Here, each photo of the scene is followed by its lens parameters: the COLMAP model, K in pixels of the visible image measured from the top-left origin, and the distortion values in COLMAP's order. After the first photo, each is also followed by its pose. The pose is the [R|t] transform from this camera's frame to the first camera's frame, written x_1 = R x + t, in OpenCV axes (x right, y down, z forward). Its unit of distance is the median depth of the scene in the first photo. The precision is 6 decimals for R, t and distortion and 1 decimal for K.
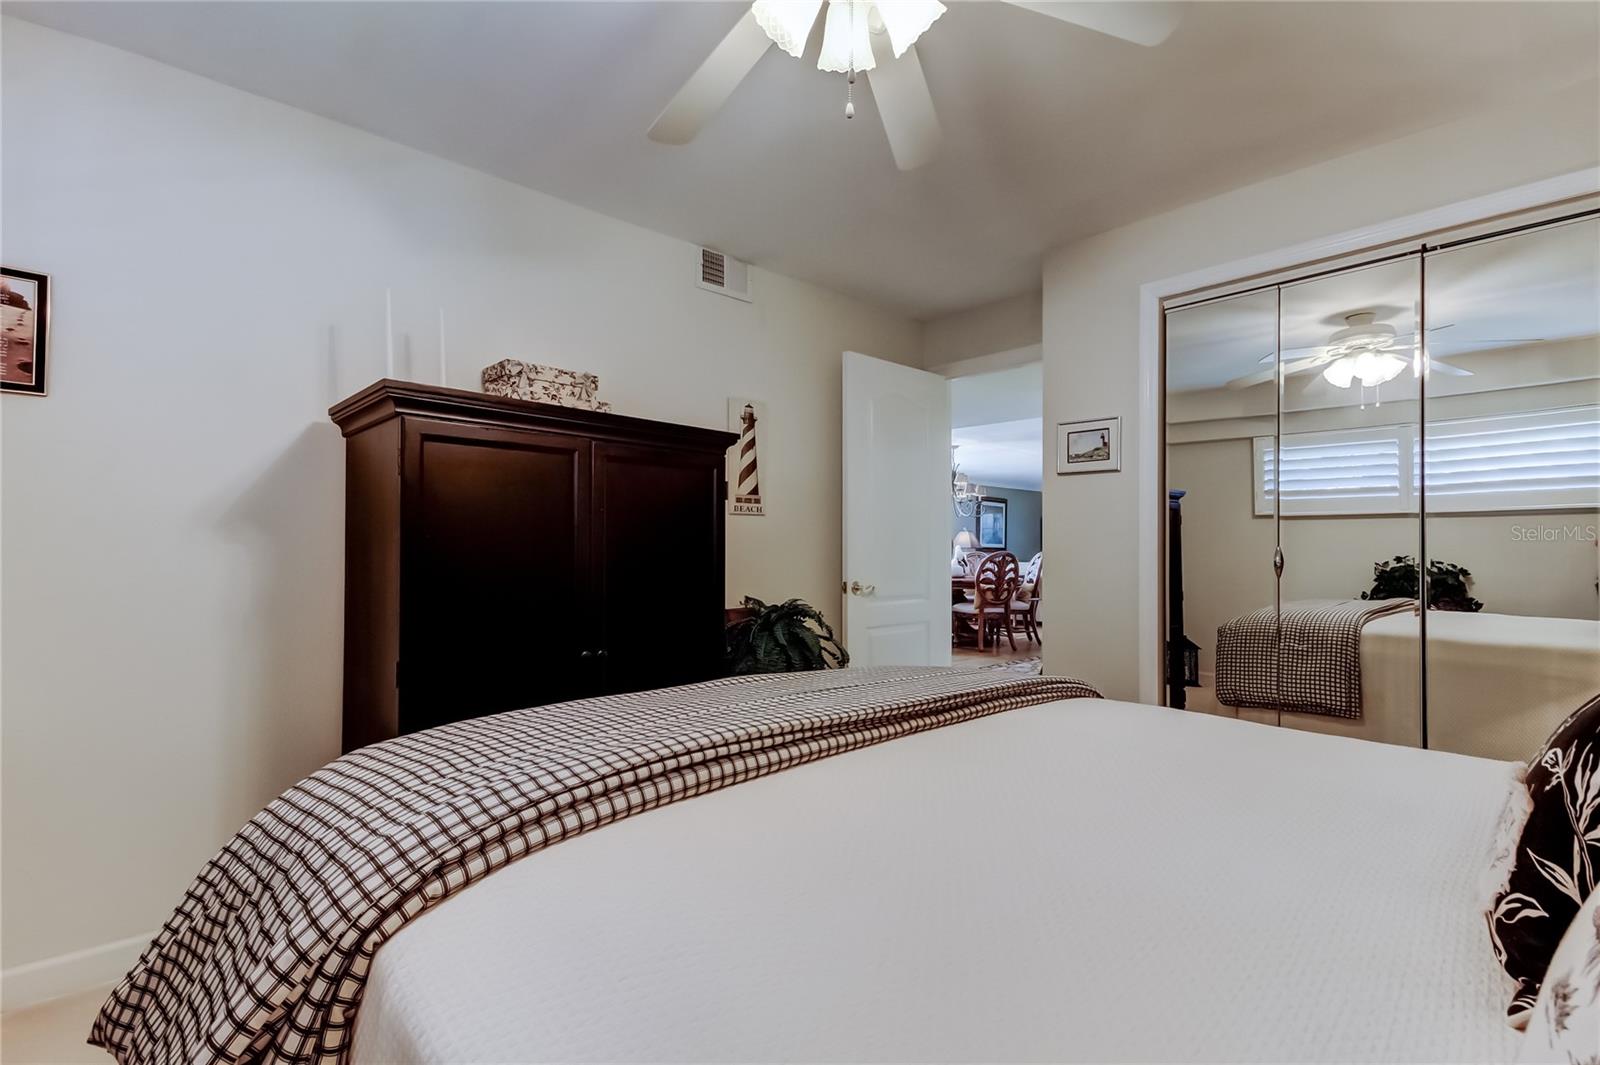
lens RADIAL K [[740.7, 0, 800.0], [0, 740.7, 527.2], [0, 0, 1]] dist [0.018508, -0.006919]
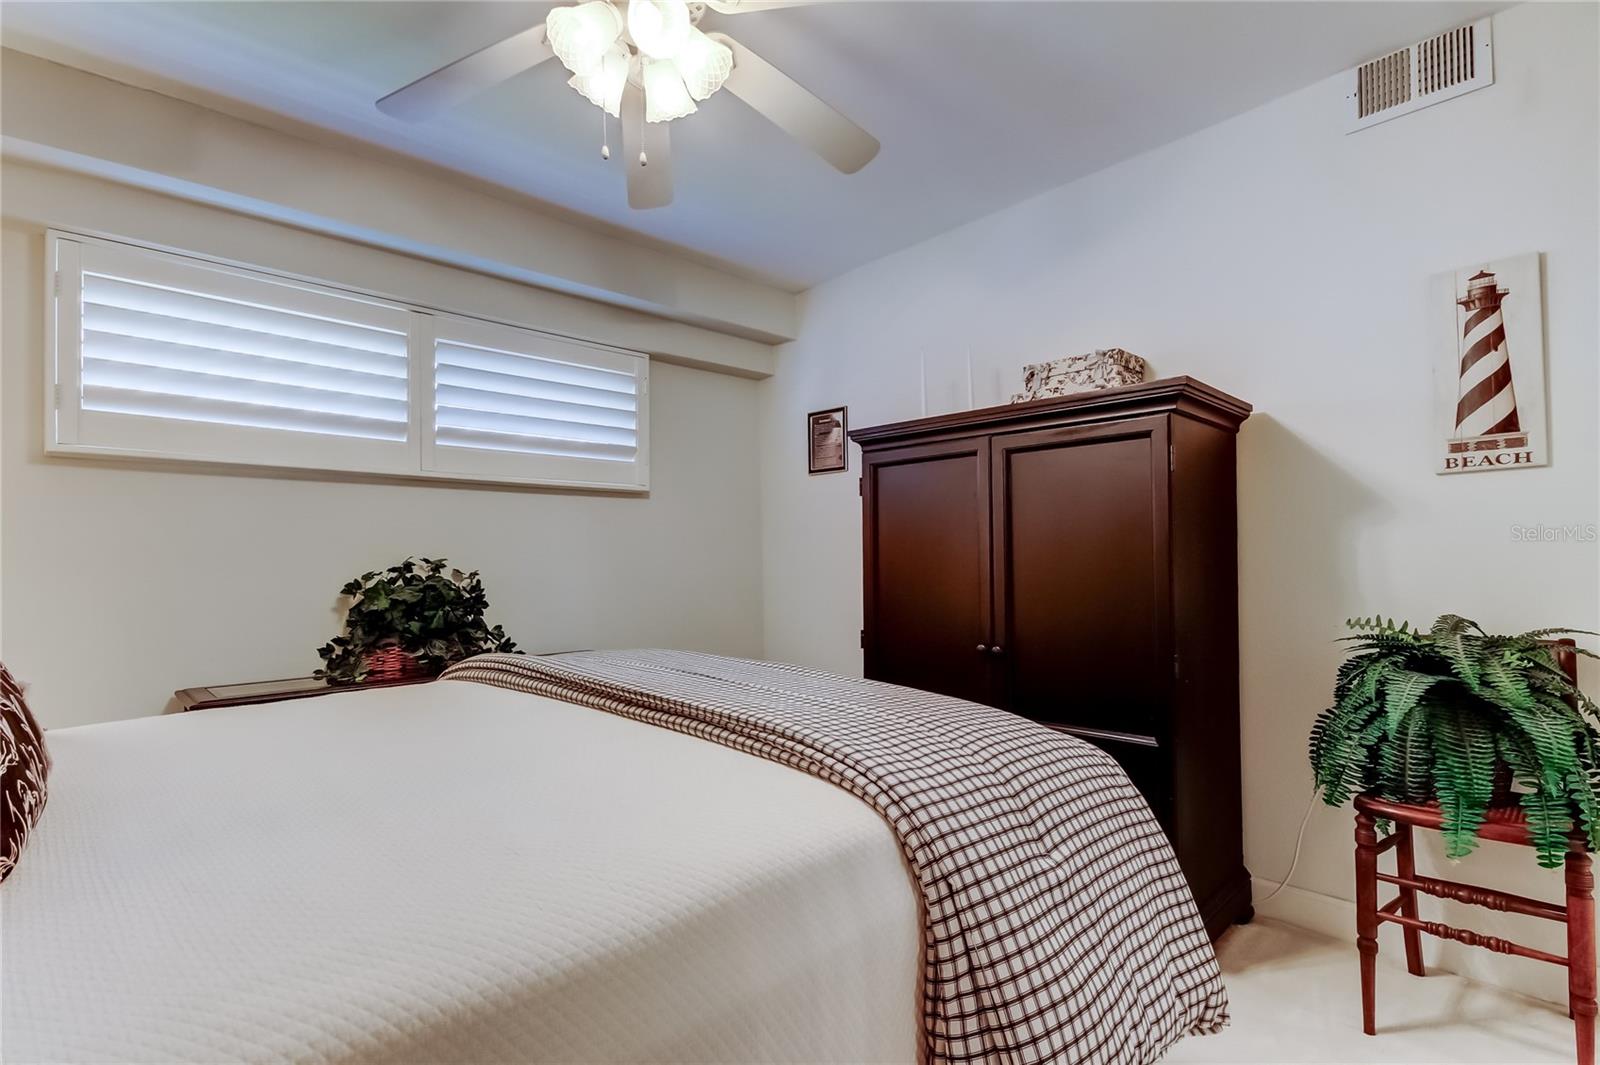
lens RADIAL K [[740.7, 0, 799.4], [0, 740.7, 529.2], [0, 0, 1]] dist [0.018508, -0.006919]
pose [[0.024326, -0.044428, -0.998716, 0.475698], [0.050077, 0.997812, -0.043168, 0.025189], [0.998449, -0.048963, 0.026498, 0.471945]]
